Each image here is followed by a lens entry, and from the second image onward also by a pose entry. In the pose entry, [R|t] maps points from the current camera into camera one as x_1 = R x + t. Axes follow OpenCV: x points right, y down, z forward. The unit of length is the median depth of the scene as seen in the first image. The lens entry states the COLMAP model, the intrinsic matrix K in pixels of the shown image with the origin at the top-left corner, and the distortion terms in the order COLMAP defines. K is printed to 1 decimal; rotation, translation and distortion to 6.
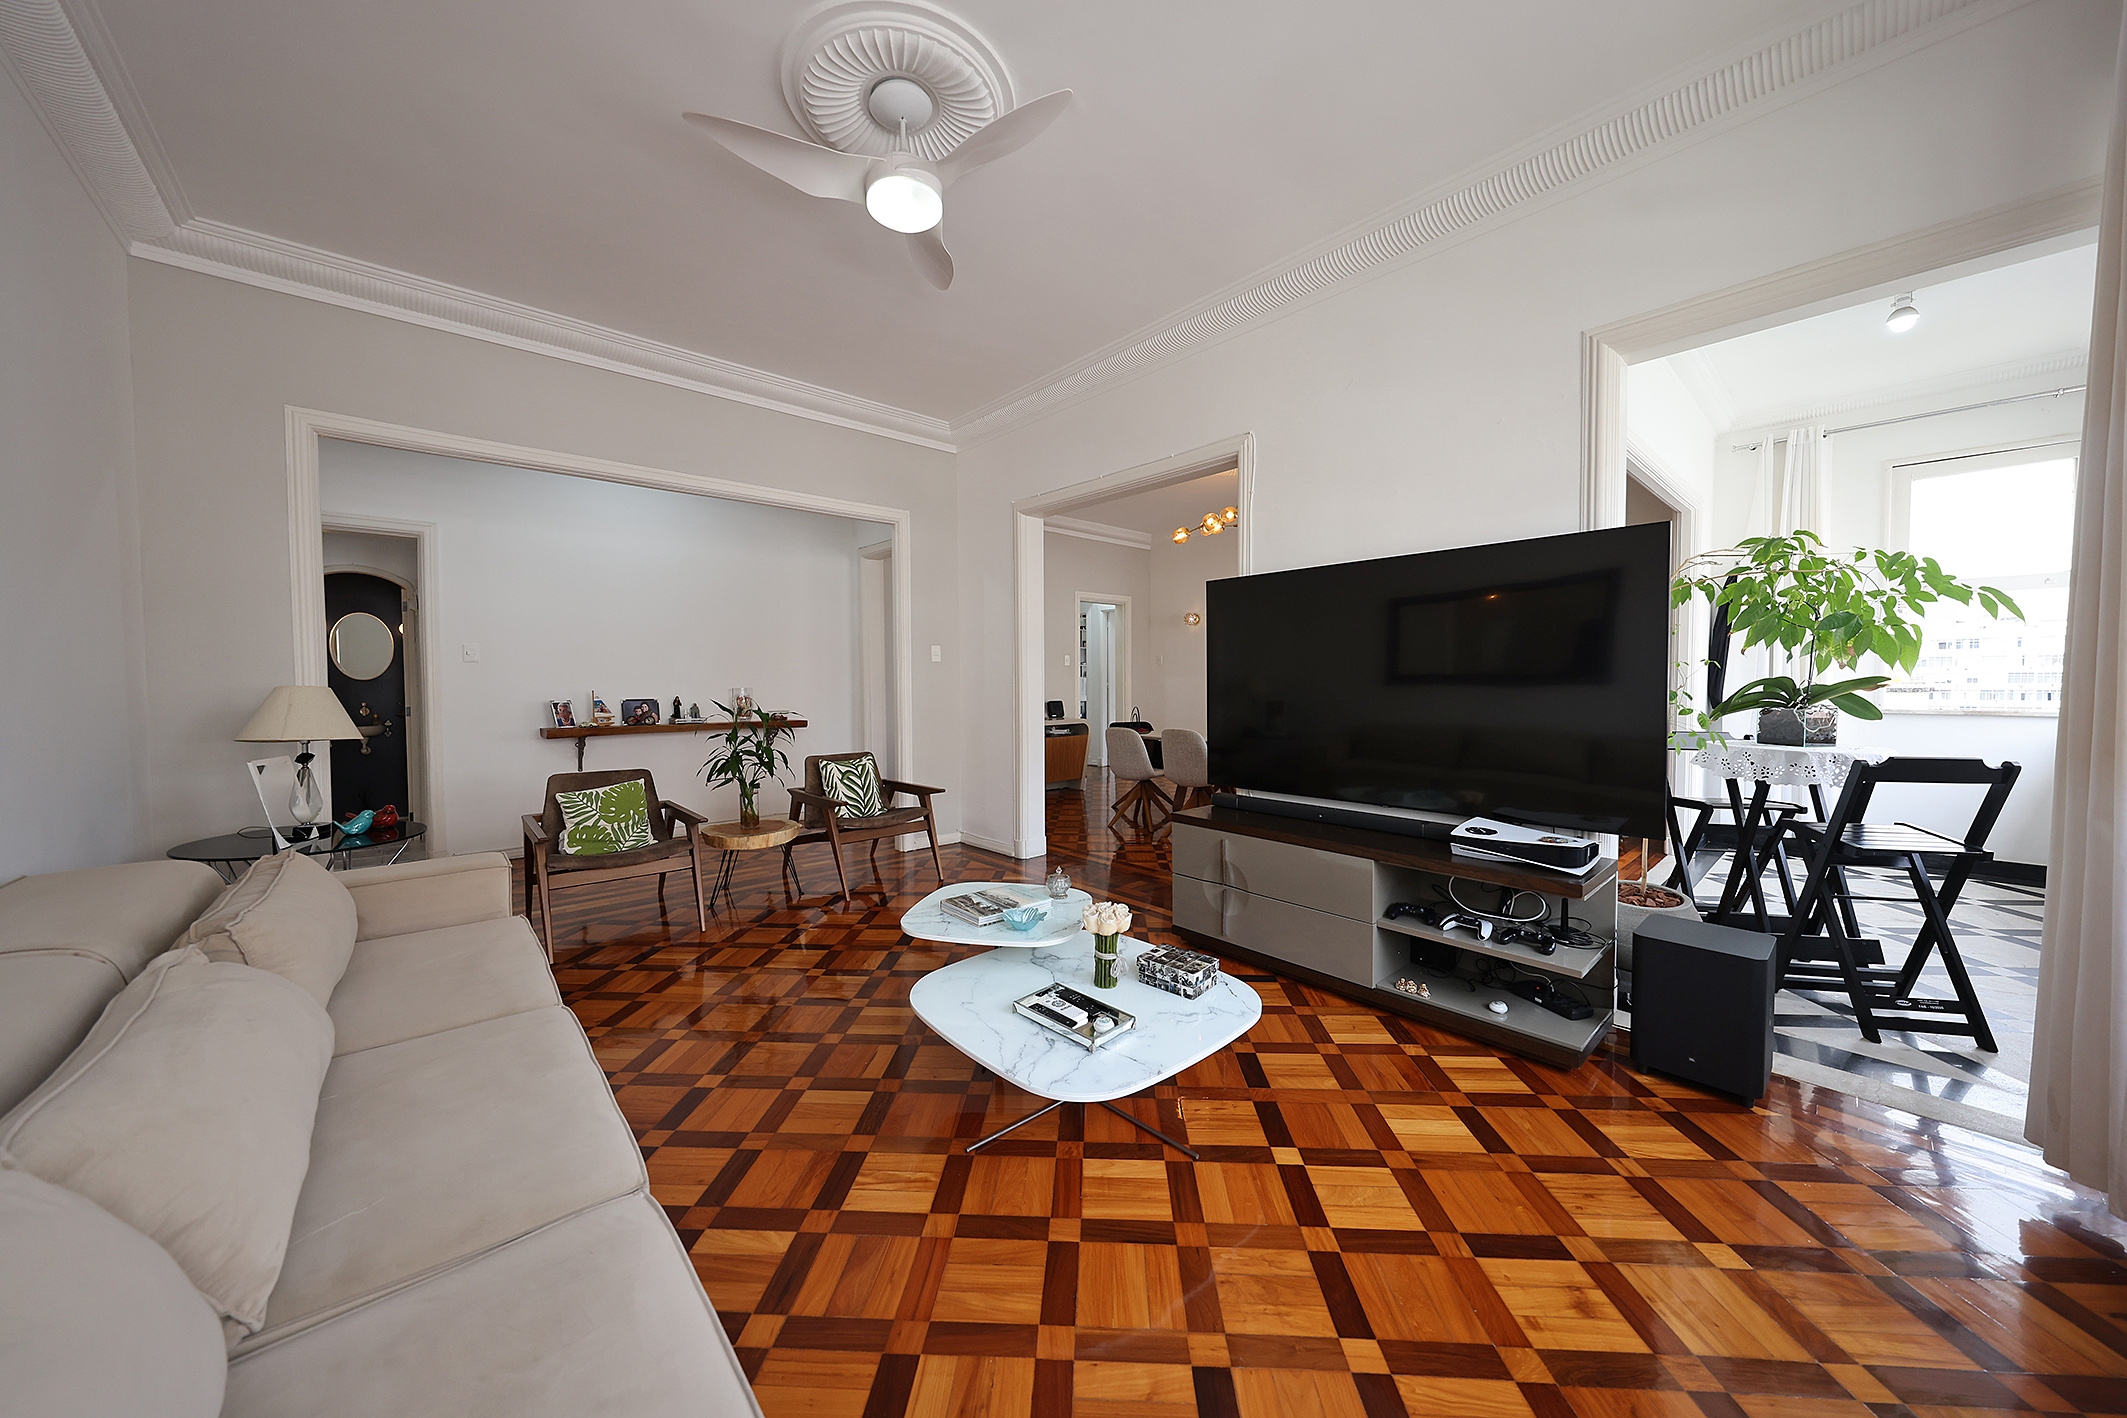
lens RADIAL K [[734.2, 0, 1061.1], [0, 734.2, 709.3], [0, 0, 1]] dist [0.004654, 0.000206]
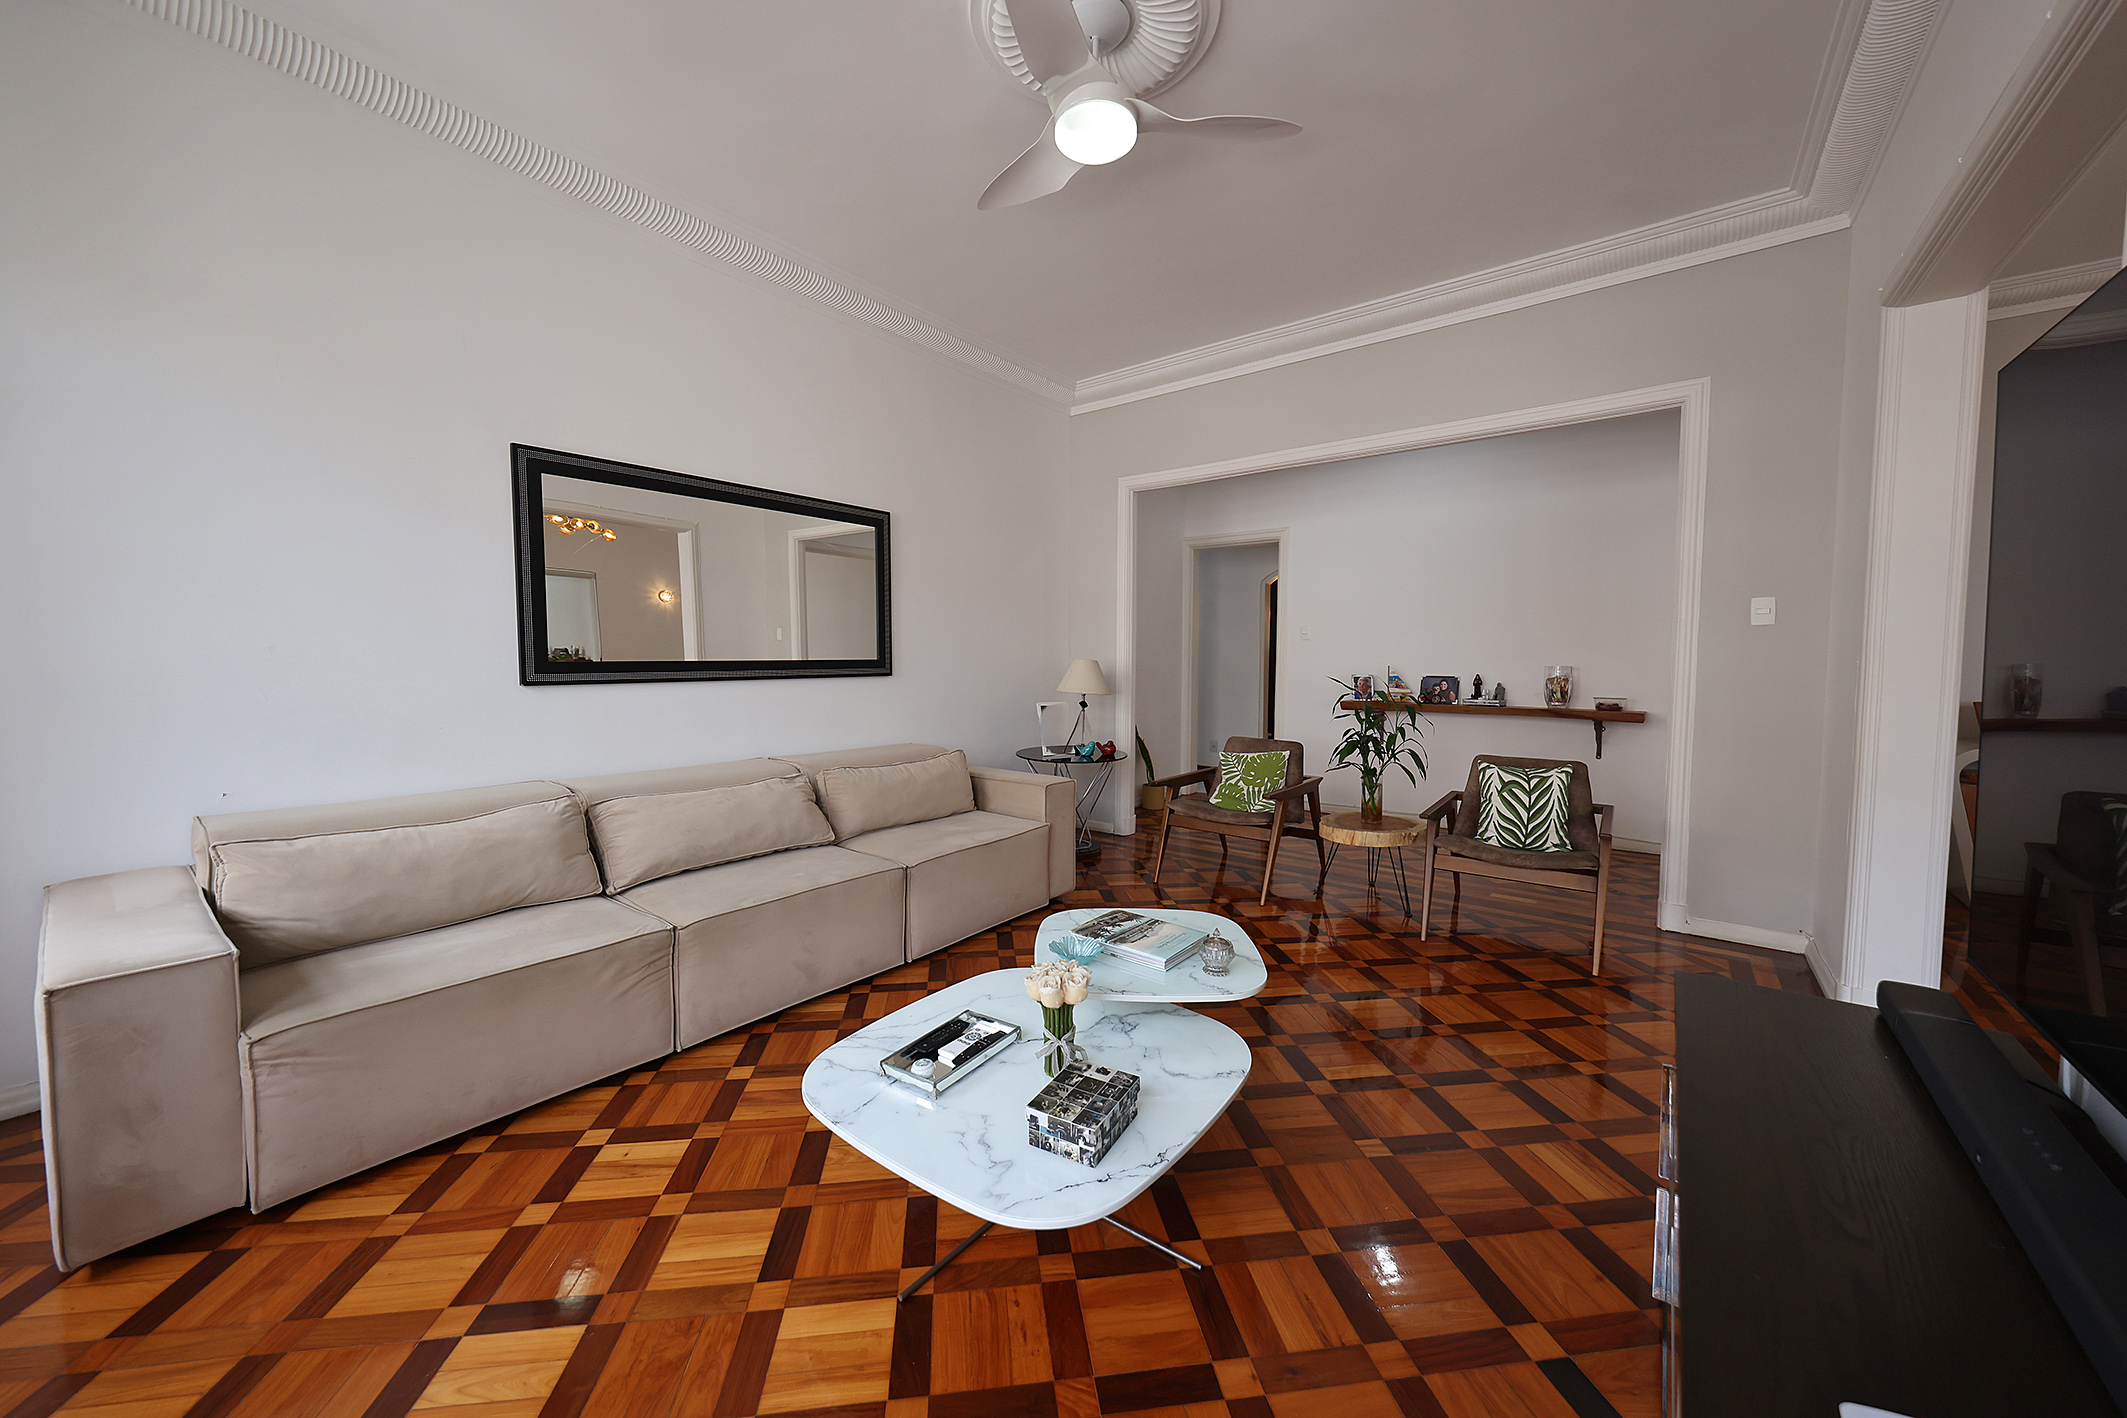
lens RADIAL K [[778.6, 0, 1050.0], [0, 778.6, 703.3], [0, 0, 1]] dist [0.001421, 0.000438]
pose [[0.168450, 0.064475, -0.983599, 0.475291], [-0.041772, 0.997429, 0.058228, -0.023720], [0.984825, 0.031278, 0.170710, 0.497439]]
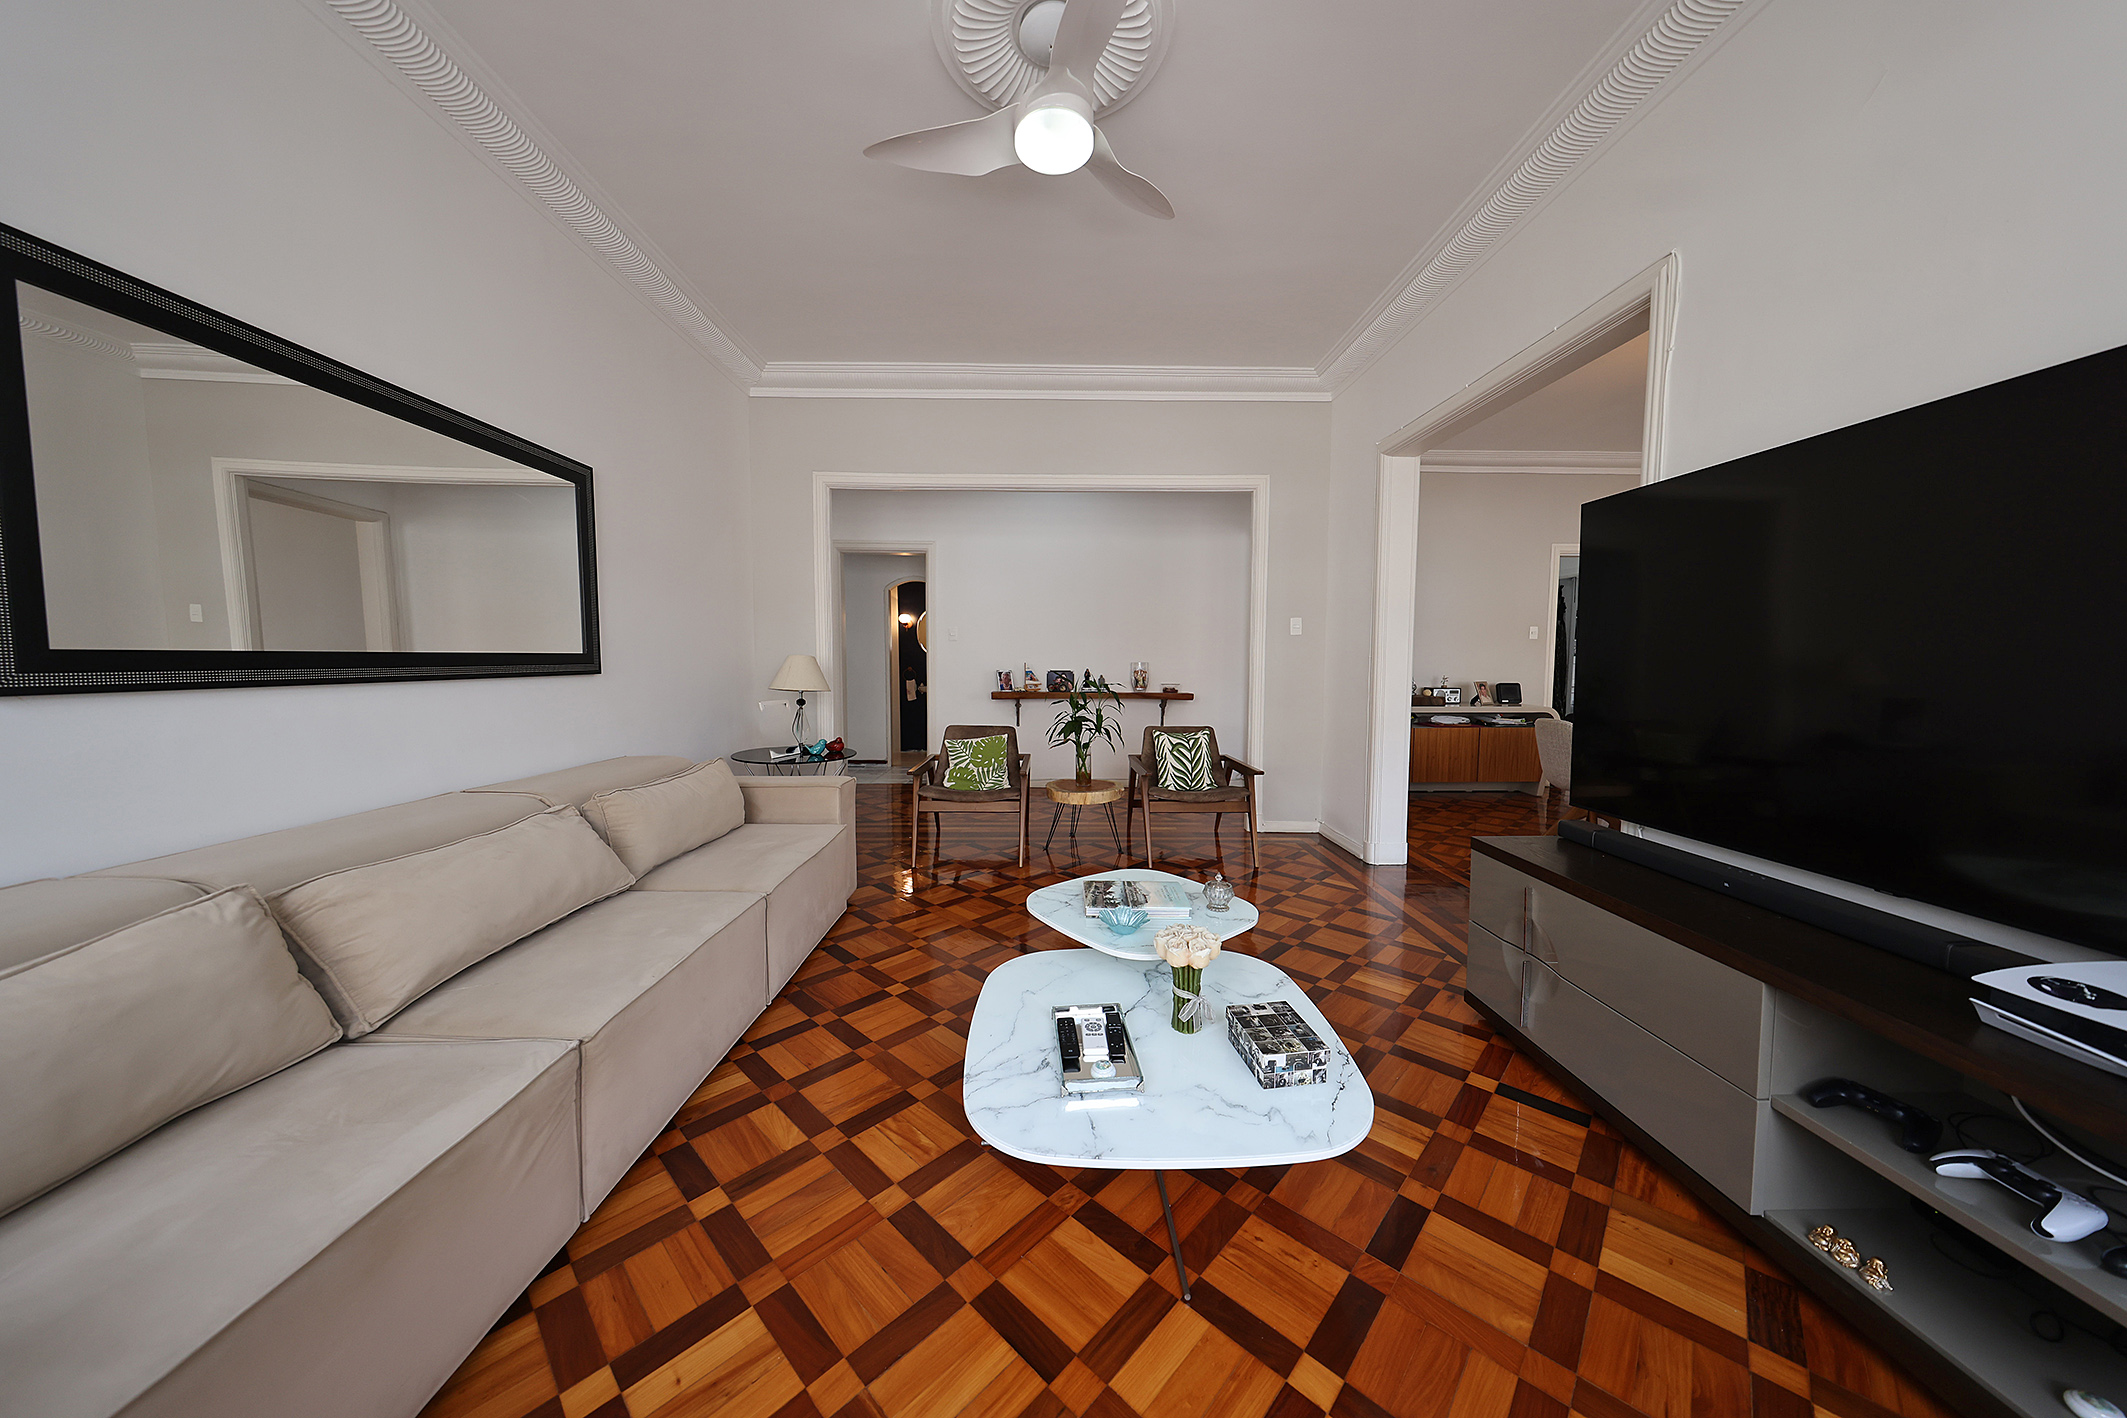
lens RADIAL K [[690.7, 0, 1061.0], [0, 690.7, 709.3], [0, 0, 1]] dist [0.004936, -0.000272]
pose [[0.756437, 0.053611, -0.651866, 0.253636], [-0.032730, 0.998489, 0.044137, -0.000061], [0.653248, -0.012051, 0.757049, 0.202434]]
